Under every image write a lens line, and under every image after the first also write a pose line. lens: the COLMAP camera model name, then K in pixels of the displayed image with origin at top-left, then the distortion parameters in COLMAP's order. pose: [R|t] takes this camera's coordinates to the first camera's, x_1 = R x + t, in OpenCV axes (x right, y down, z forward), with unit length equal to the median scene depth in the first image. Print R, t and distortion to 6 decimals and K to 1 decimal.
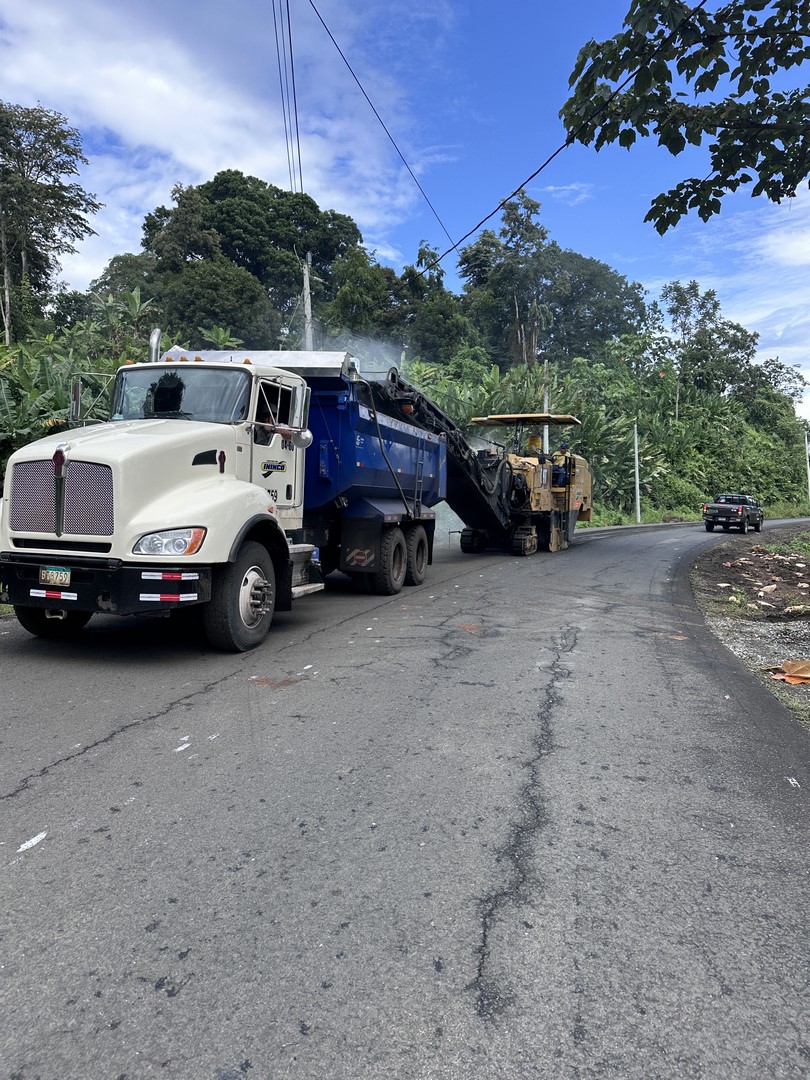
lens RADIAL K [[756.4, 0, 405.0], [0, 756.4, 540.0], [0, 0, 1]] dist [0.083538, -0.000557]
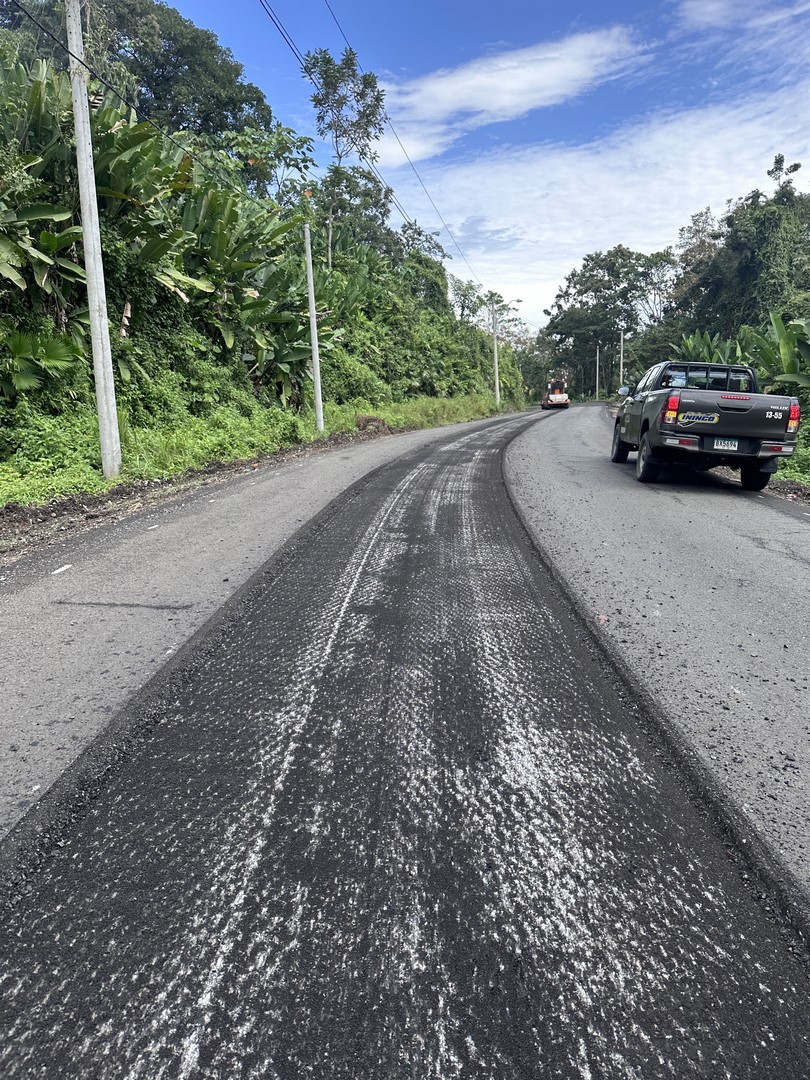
lens RADIAL K [[790.3, 0, 405.0], [0, 790.3, 540.0], [0, 0, 1]] dist [-0.015797, -0.006397]
pose [[0.882371, -0.076821, 0.464241, 0.077137], [0.014487, 0.990551, 0.136379, -0.015465], [-0.470331, -0.113611, 0.875146, 0.360474]]
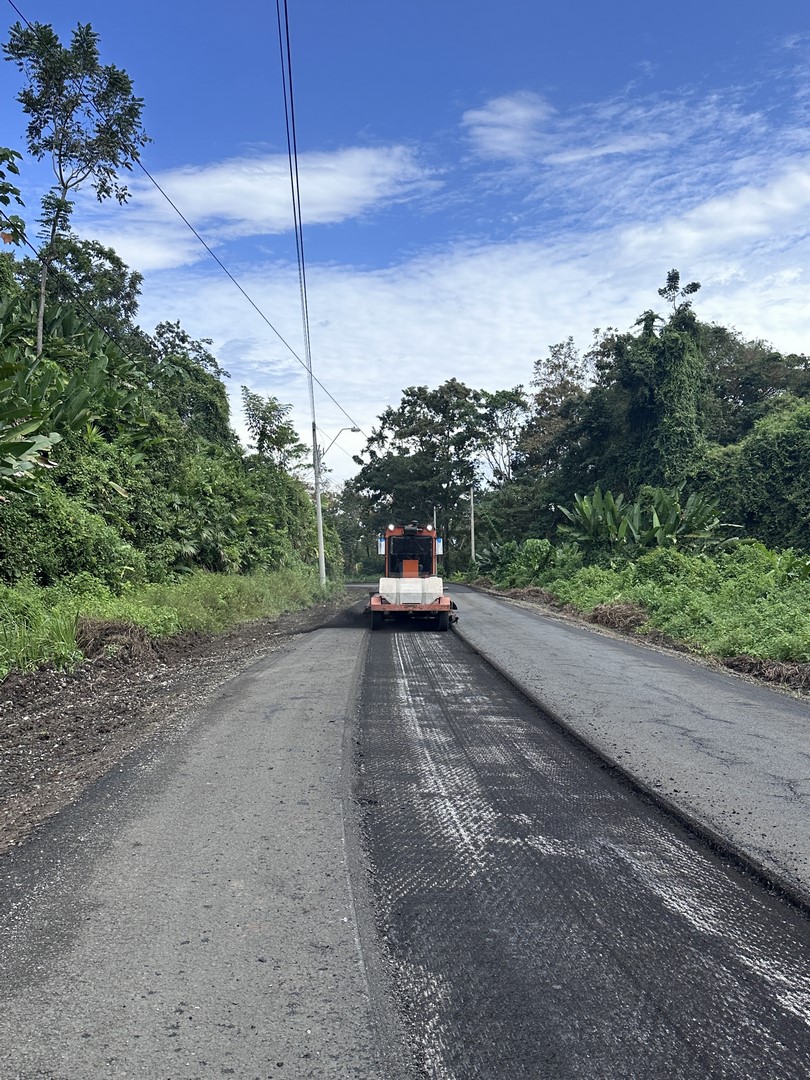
lens RADIAL K [[1037.9, 0, 405.0], [0, 1037.9, 540.0], [0, 0, 1]] dist [0.147963, -0.004660]
pose [[0.739625, 0.053073, 0.670923, 0.136813], [-0.008843, 0.997566, -0.069162, -0.025176], [-0.672961, 0.045221, 0.738294, 0.503301]]
